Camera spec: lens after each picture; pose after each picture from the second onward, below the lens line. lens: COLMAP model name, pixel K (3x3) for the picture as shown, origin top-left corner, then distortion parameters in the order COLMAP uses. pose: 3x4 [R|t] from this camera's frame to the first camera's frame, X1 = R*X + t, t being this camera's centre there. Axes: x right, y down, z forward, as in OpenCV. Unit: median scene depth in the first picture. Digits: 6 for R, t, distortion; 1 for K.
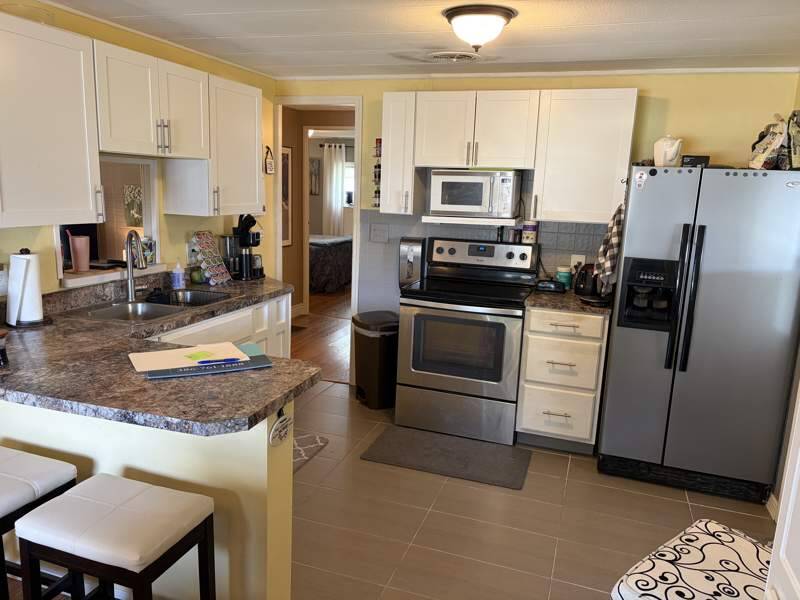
lens RADIAL K [[602.6, 0, 399.1], [0, 602.6, 301.9], [0, 0, 1]] dist [0.009365, -0.002345]
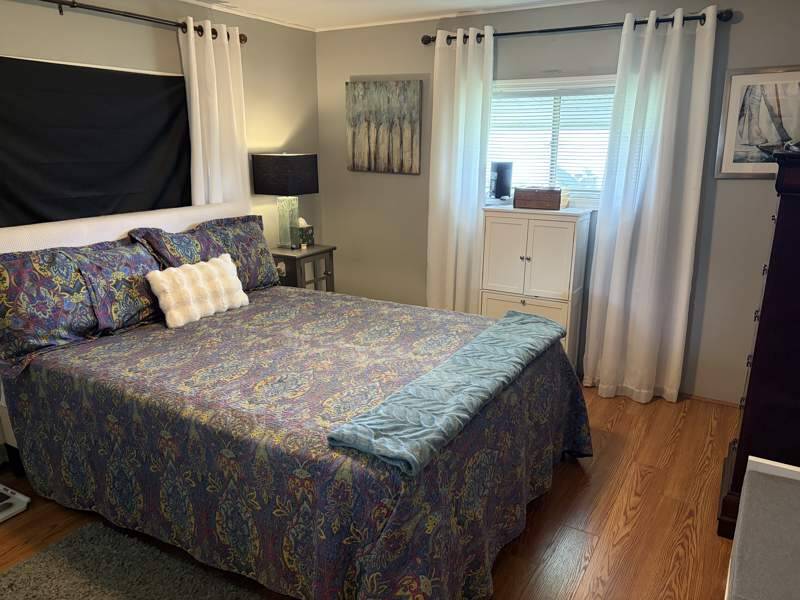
lens RADIAL K [[602.6, 0, 398.6], [0, 602.6, 299.1], [0, 0, 1]] dist [0.009365, -0.002345]
pose [[0.978896, 0.026695, -0.202609, -0.067551], [-0.014716, 0.998066, 0.060403, -0.123361], [0.203829, -0.056146, 0.977395, 0.630329]]
